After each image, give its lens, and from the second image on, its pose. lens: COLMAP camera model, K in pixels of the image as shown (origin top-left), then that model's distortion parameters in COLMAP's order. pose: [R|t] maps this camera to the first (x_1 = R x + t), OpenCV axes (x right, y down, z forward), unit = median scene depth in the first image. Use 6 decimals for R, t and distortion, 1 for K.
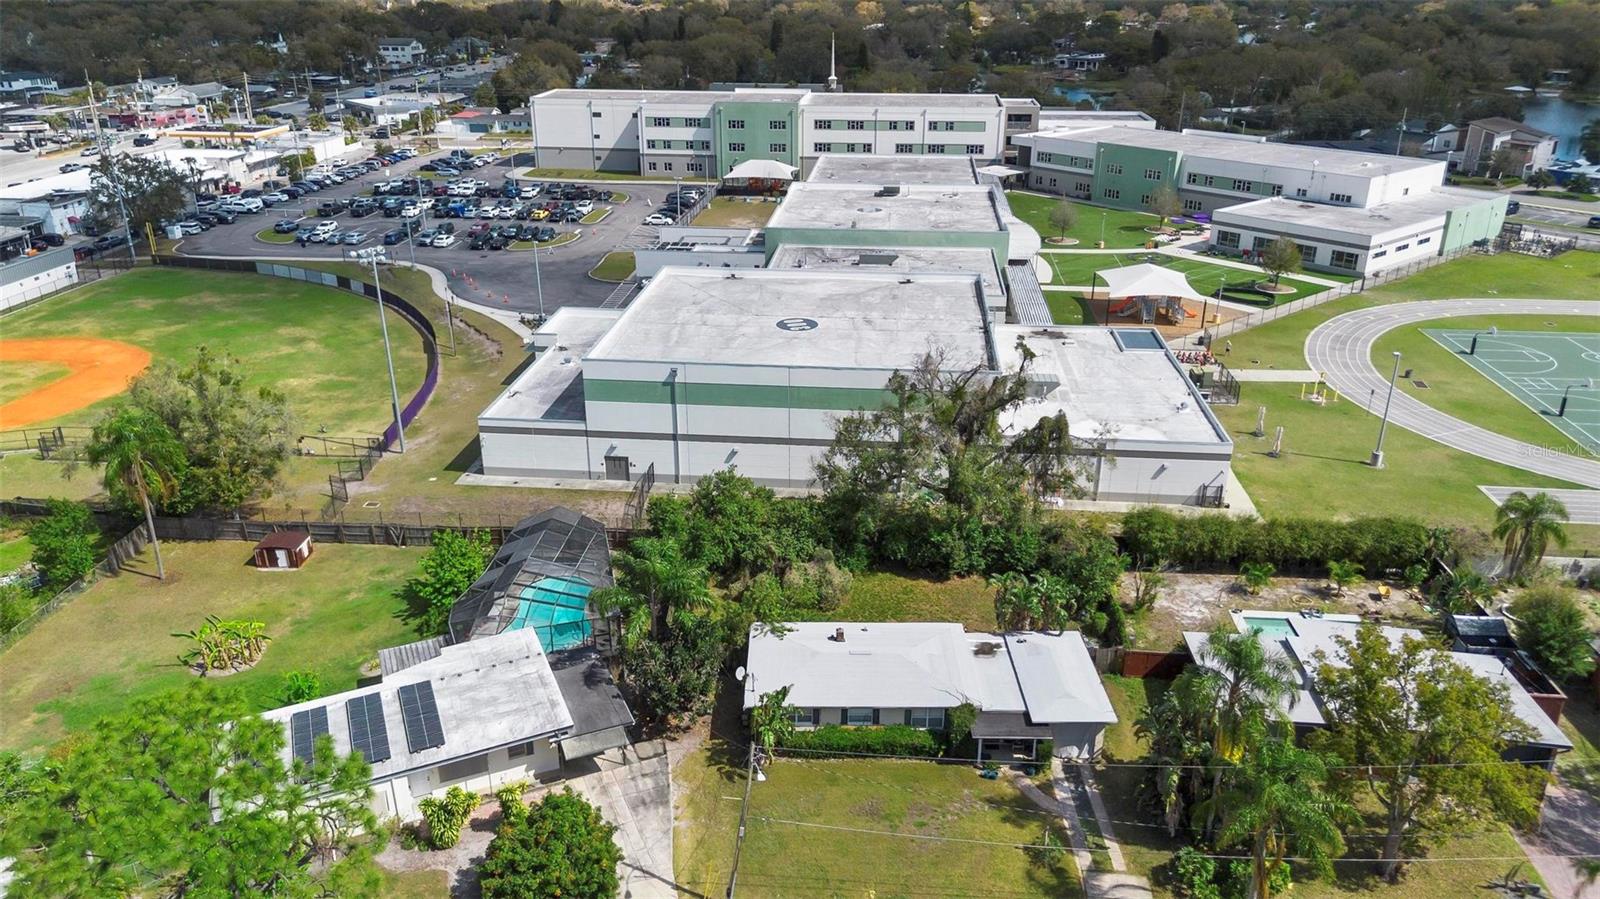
lens RADIAL K [[1123.4, 0, 800.0], [0, 1123.4, 449.5], [0, 0, 1]] dist [0.005436, -0.000425]
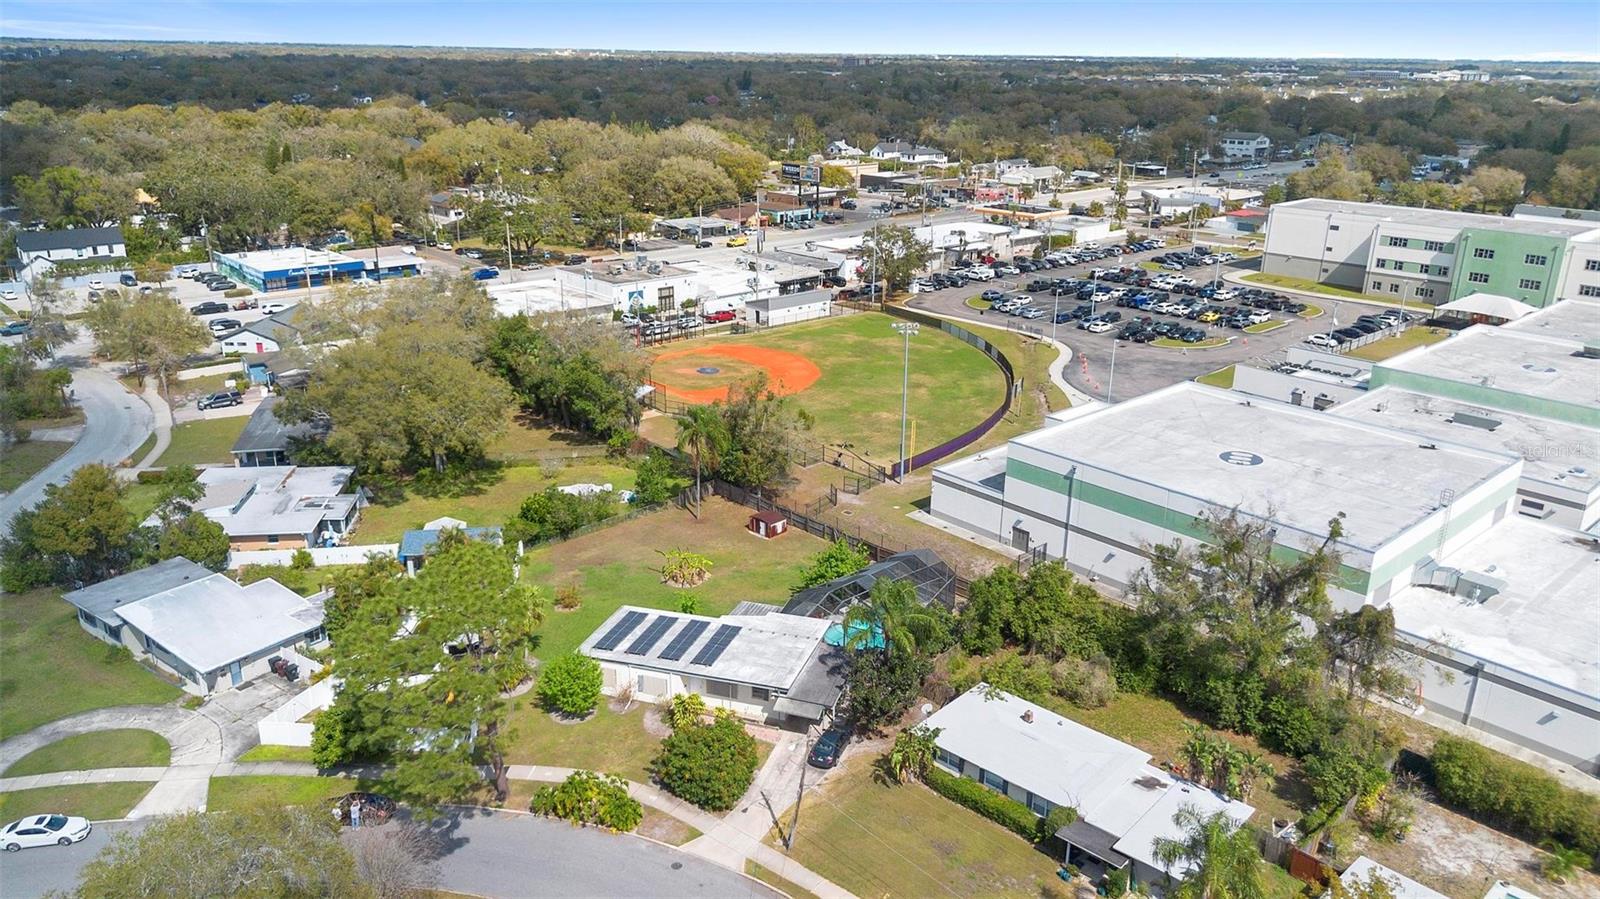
lens RADIAL K [[1112.1, 0, 800.0], [0, 1112.1, 449.5], [0, 0, 1]] dist [0.042103, -0.083169]
pose [[0.728315, 0.226676, -0.646665, 0.388527], [-0.267665, 0.962838, 0.036044, -0.052307], [0.630803, 0.146838, 0.761922, -0.028621]]
